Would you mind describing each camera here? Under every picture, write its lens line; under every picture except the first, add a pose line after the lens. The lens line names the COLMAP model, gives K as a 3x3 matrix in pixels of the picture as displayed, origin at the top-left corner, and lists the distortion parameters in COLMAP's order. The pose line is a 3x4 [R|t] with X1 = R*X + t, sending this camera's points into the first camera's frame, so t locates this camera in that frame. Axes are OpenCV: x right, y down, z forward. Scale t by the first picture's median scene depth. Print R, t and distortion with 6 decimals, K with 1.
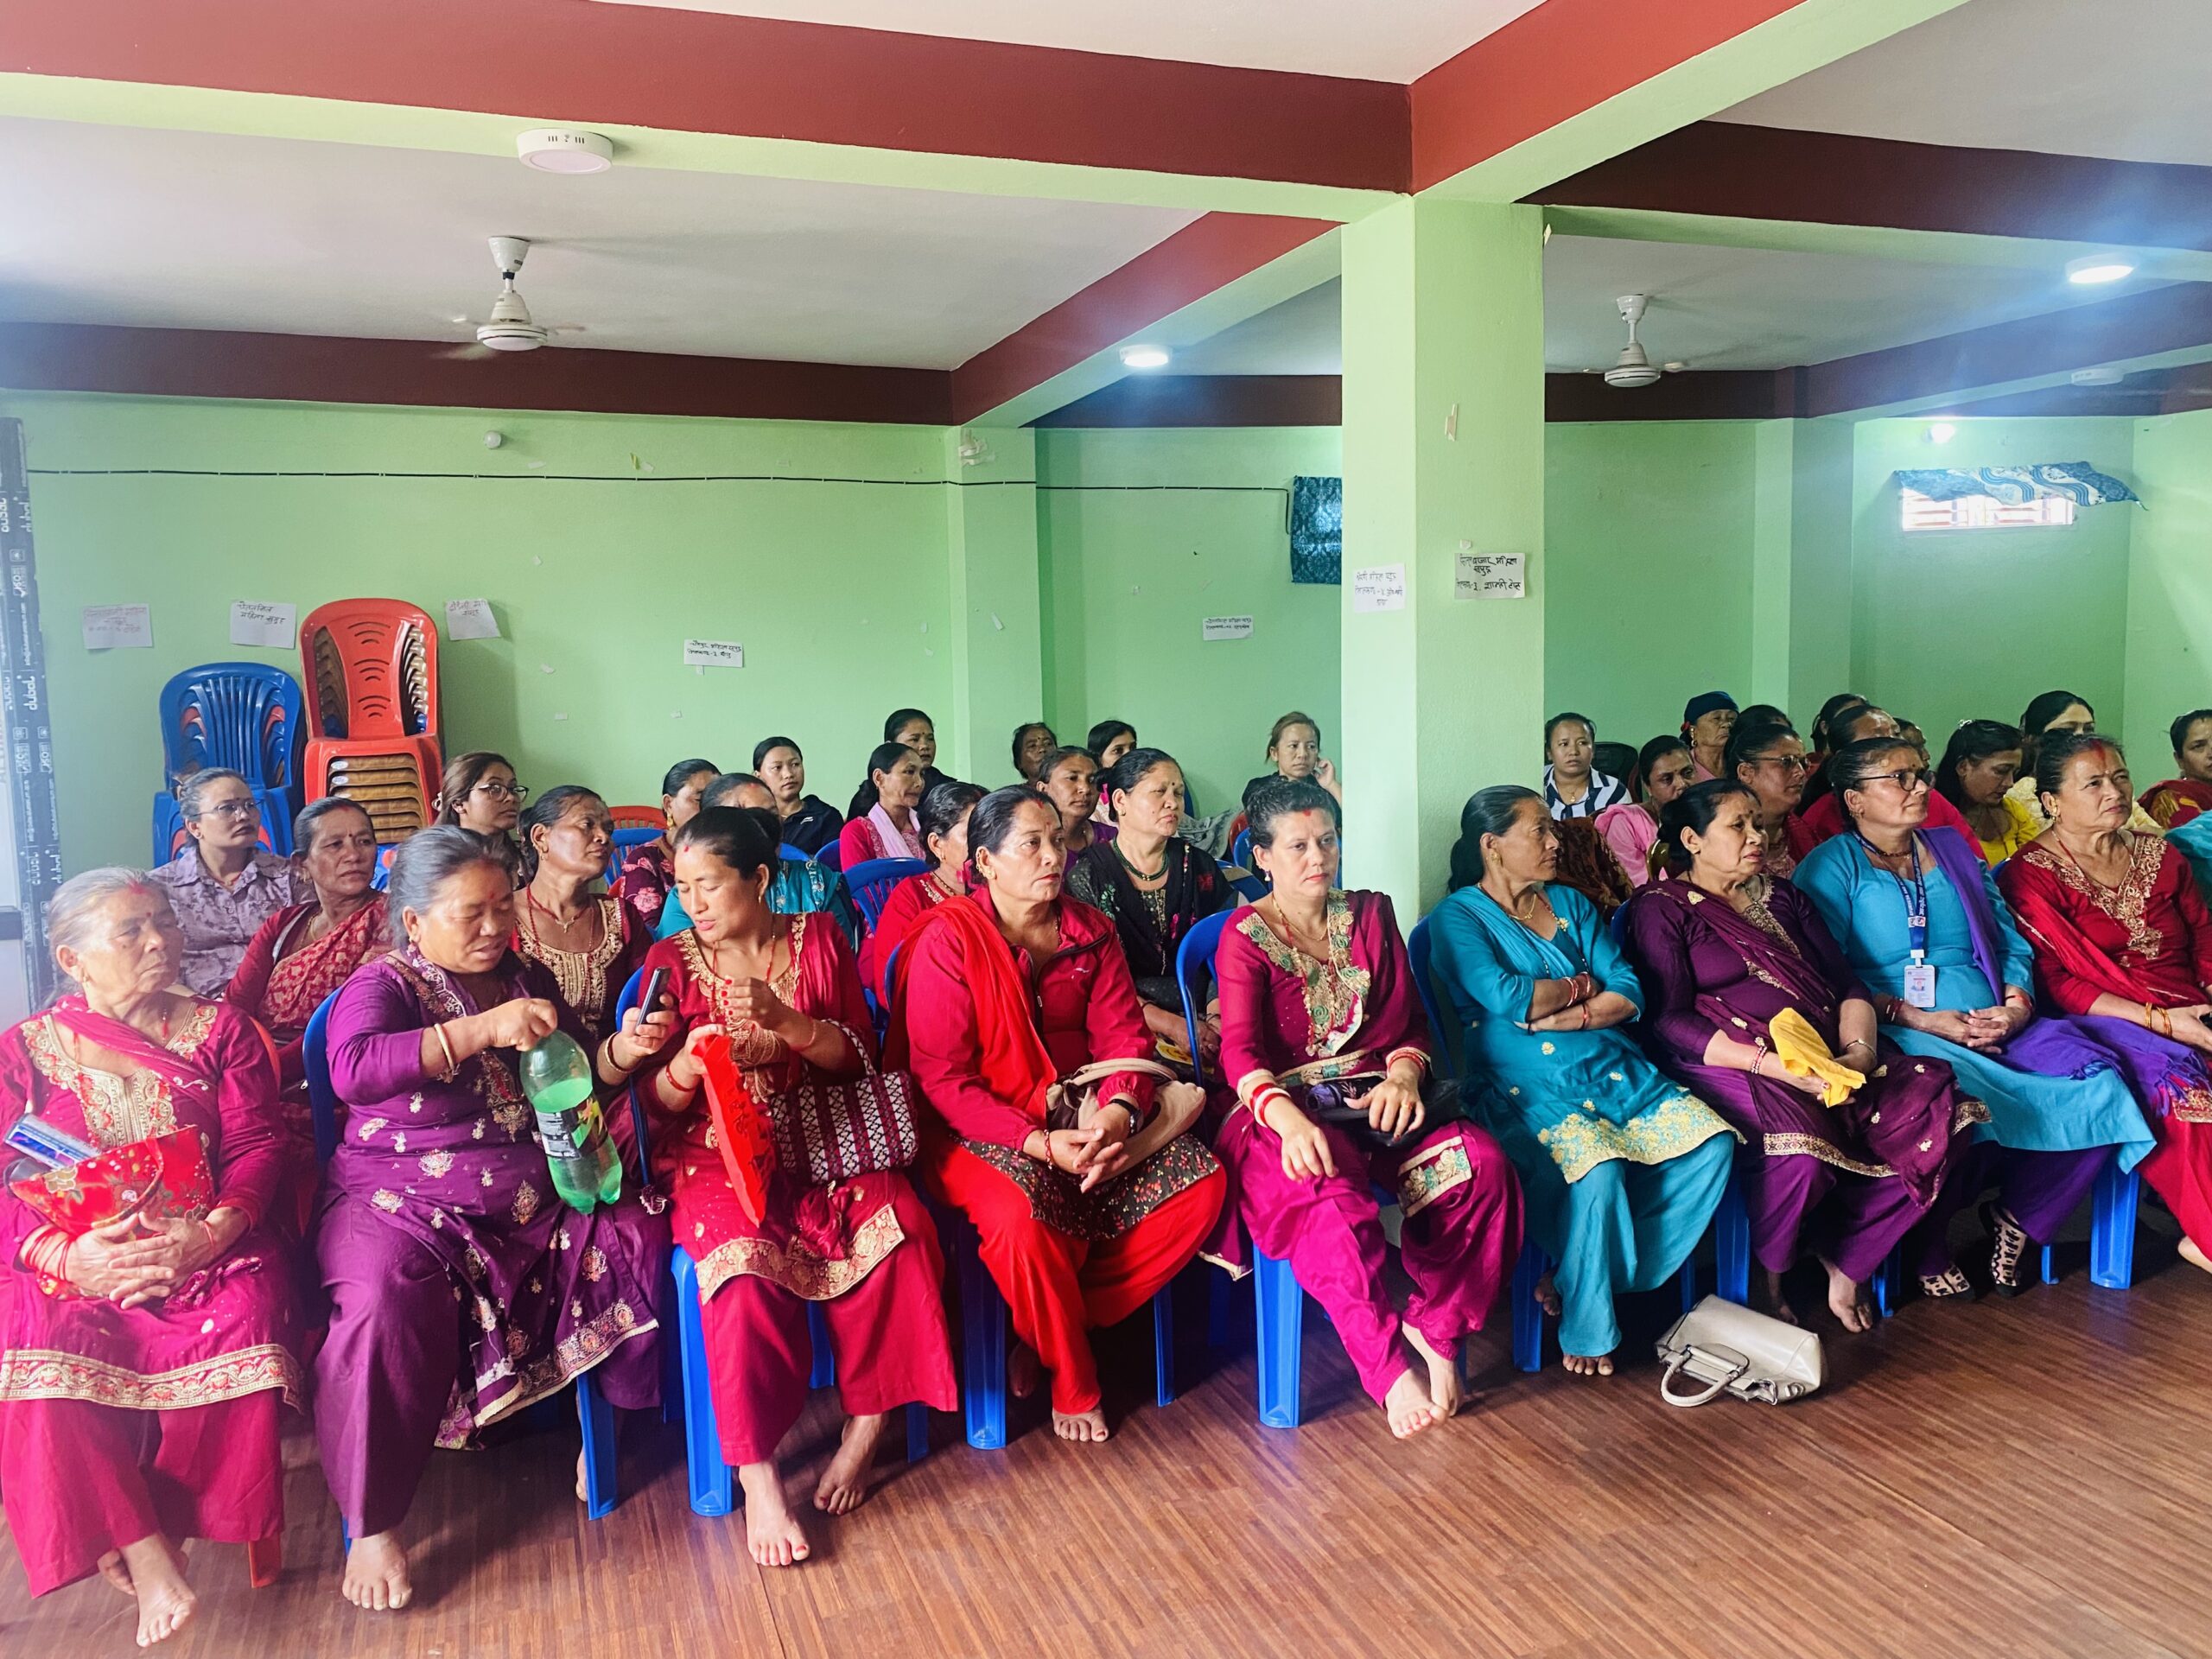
lens RADIAL K [[1665.7, 0, 1090.4], [0, 1665.7, 819.9], [0, 0, 1]] dist [0.058330, -0.070980]
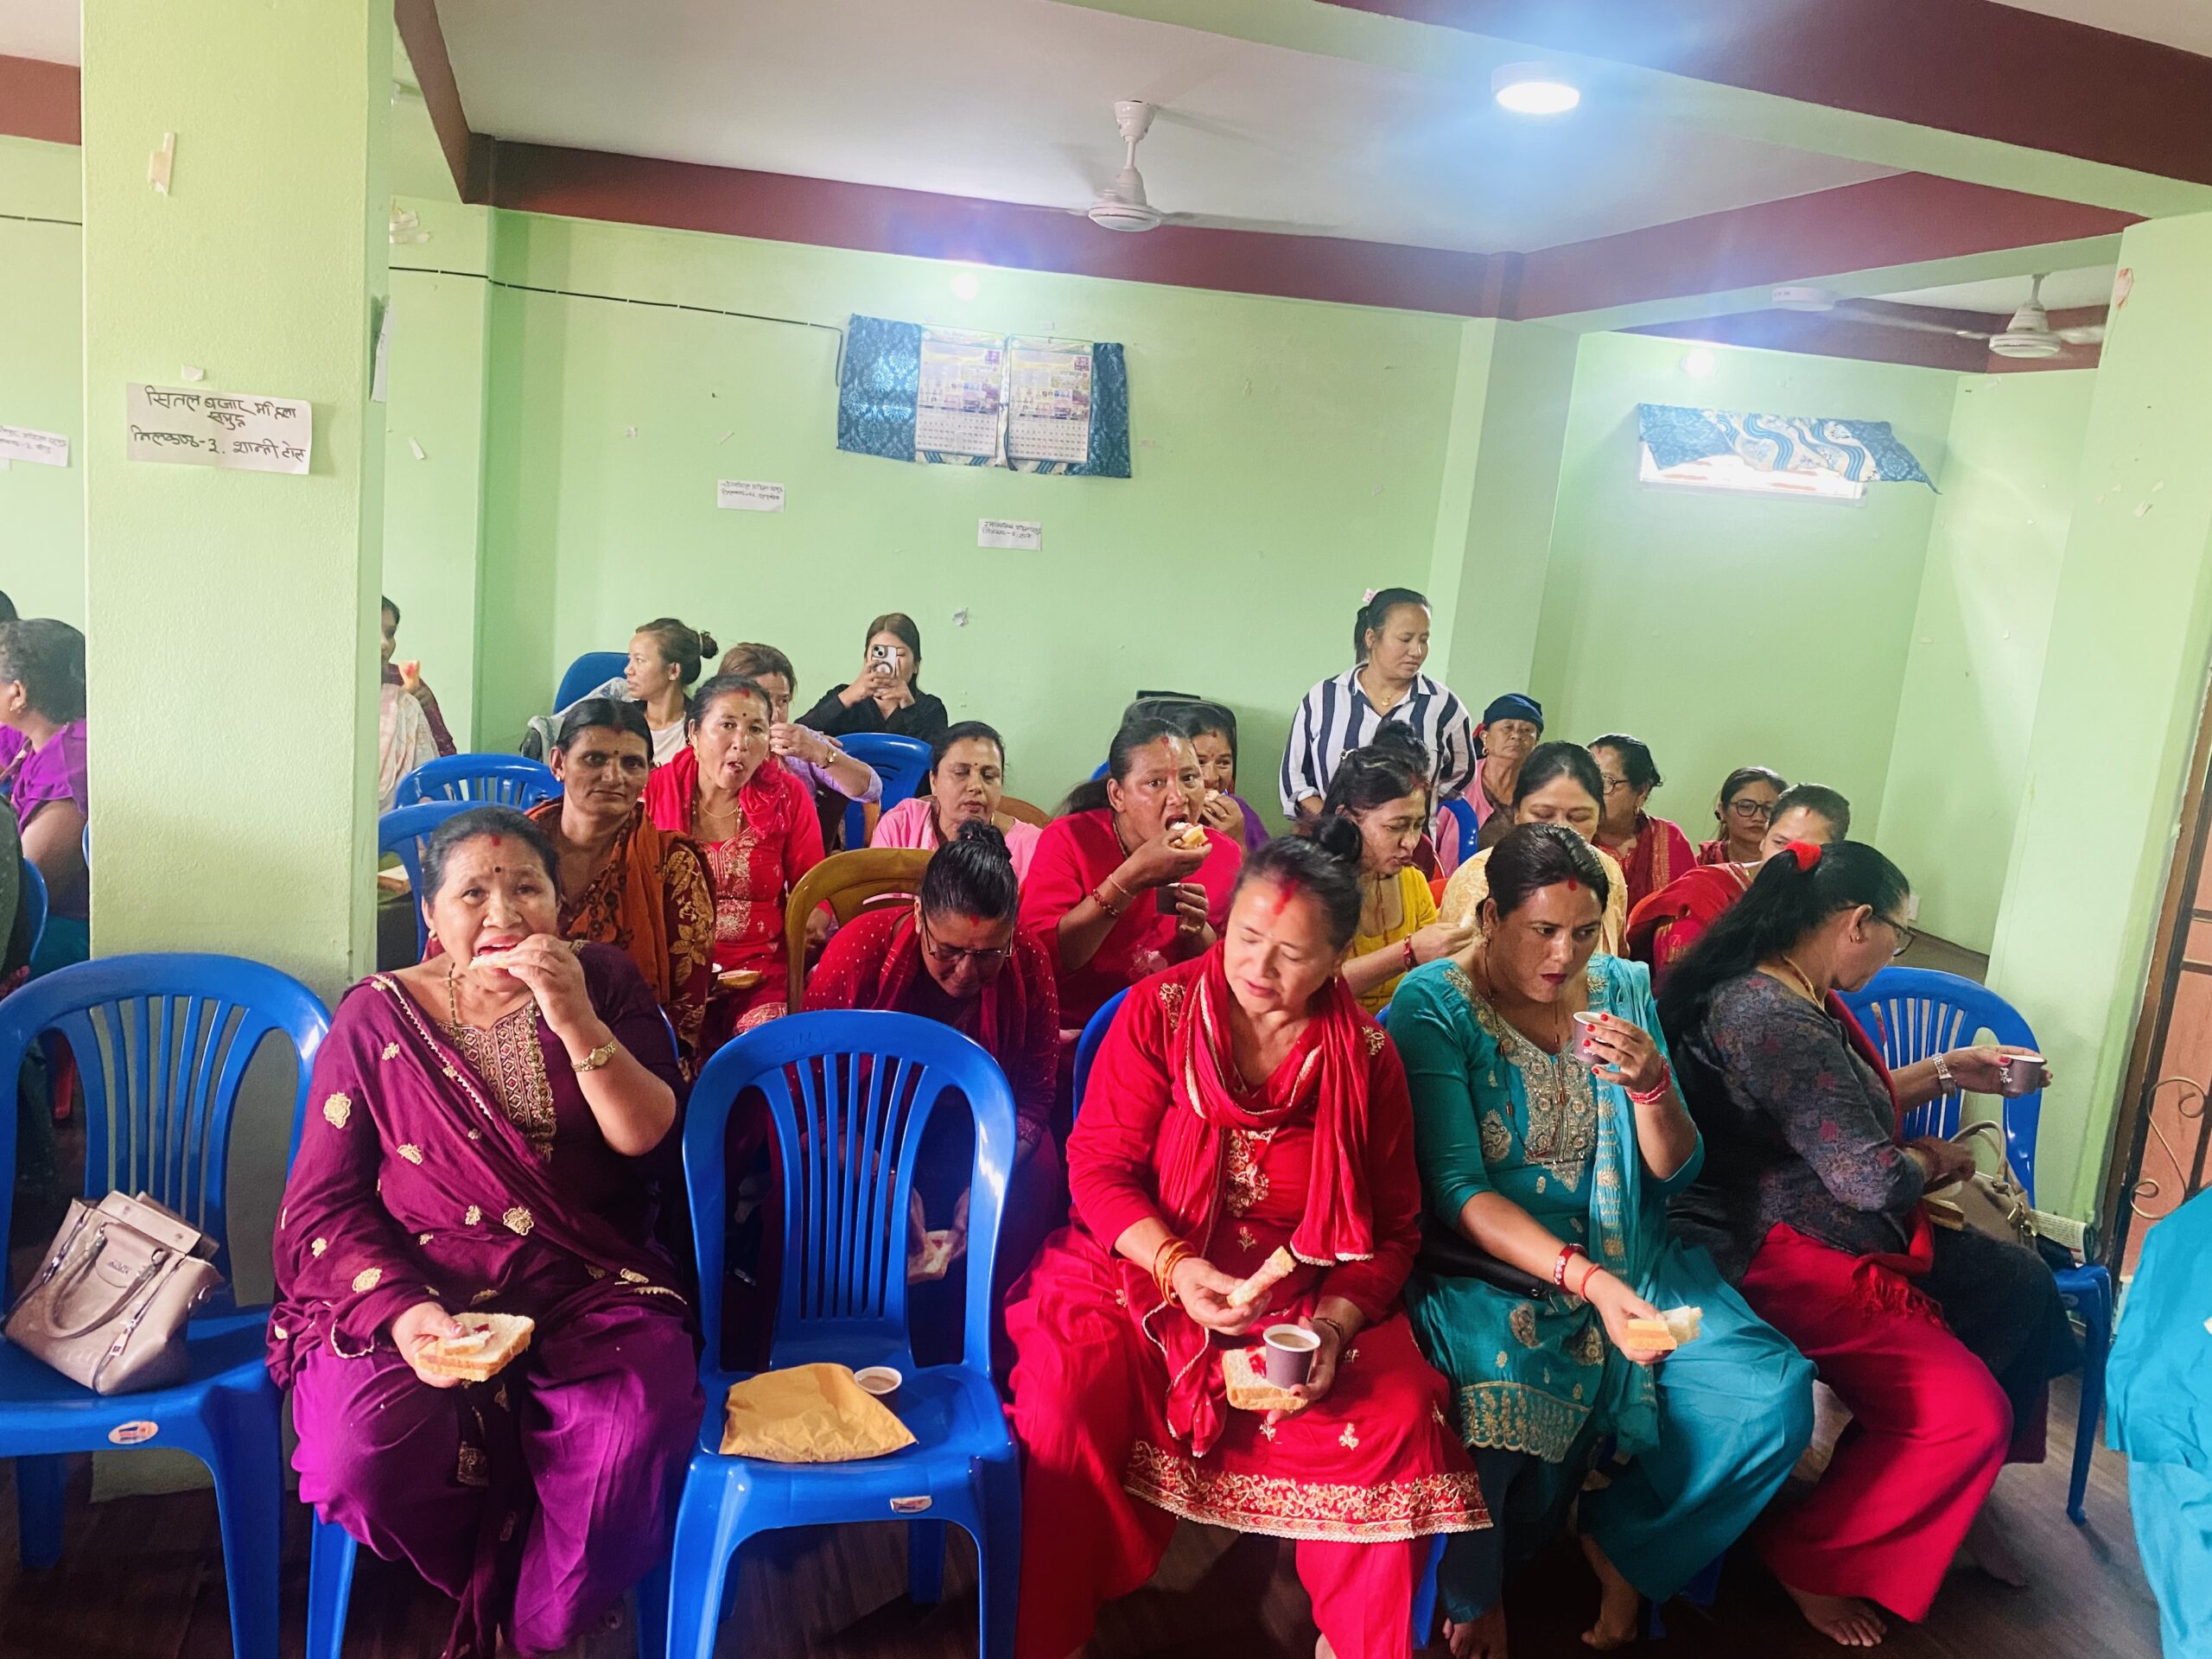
lens RADIAL K [[1665.7, 0, 1109.8], [0, 1665.7, 796.5], [0, 0, 1]] dist [0.058330, -0.070980]
pose [[0.991184, 0.128742, -0.031295, 0.582085], [-0.126458, 0.989746, 0.066415, -0.095048], [0.039525, -0.061872, 0.997301, 0.397006]]
